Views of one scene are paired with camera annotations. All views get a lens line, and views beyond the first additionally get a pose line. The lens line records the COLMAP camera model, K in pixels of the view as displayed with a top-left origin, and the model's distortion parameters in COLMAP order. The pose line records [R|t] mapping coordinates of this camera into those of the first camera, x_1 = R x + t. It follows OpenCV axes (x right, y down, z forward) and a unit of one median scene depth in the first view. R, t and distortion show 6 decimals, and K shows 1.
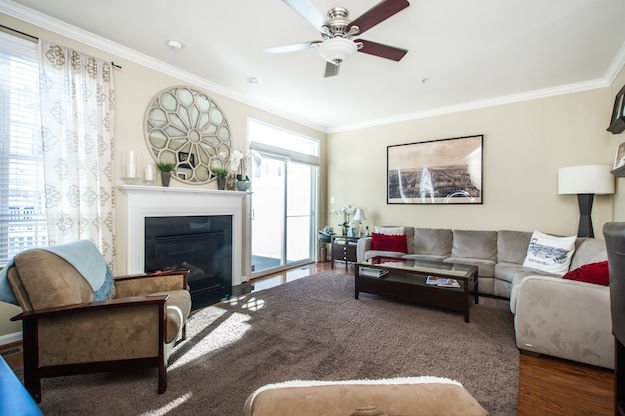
lens RADIAL K [[297.5, 0, 312.3], [0, 297.5, 208.7], [0, 0, 1]] dist [0.006095, 0.000634]
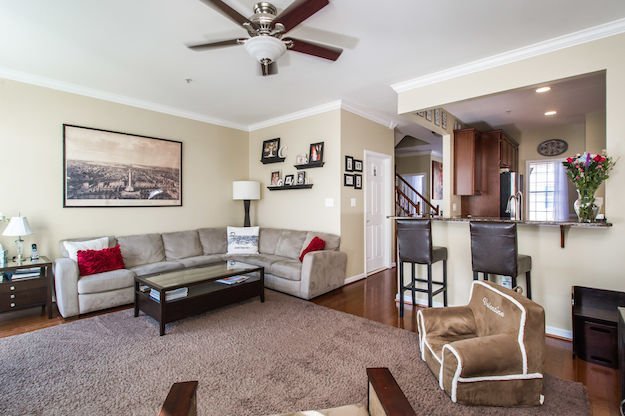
lens RADIAL K [[297.5, 0, 312.8], [0, 297.5, 204.5], [0, 0, 1]] dist [0.006095, 0.000634]
pose [[0.077308, -0.014966, 0.996895, -0.454873], [0.007424, 0.999868, 0.014434, -0.032898], [-0.996980, 0.006285, 0.077409, 0.430138]]
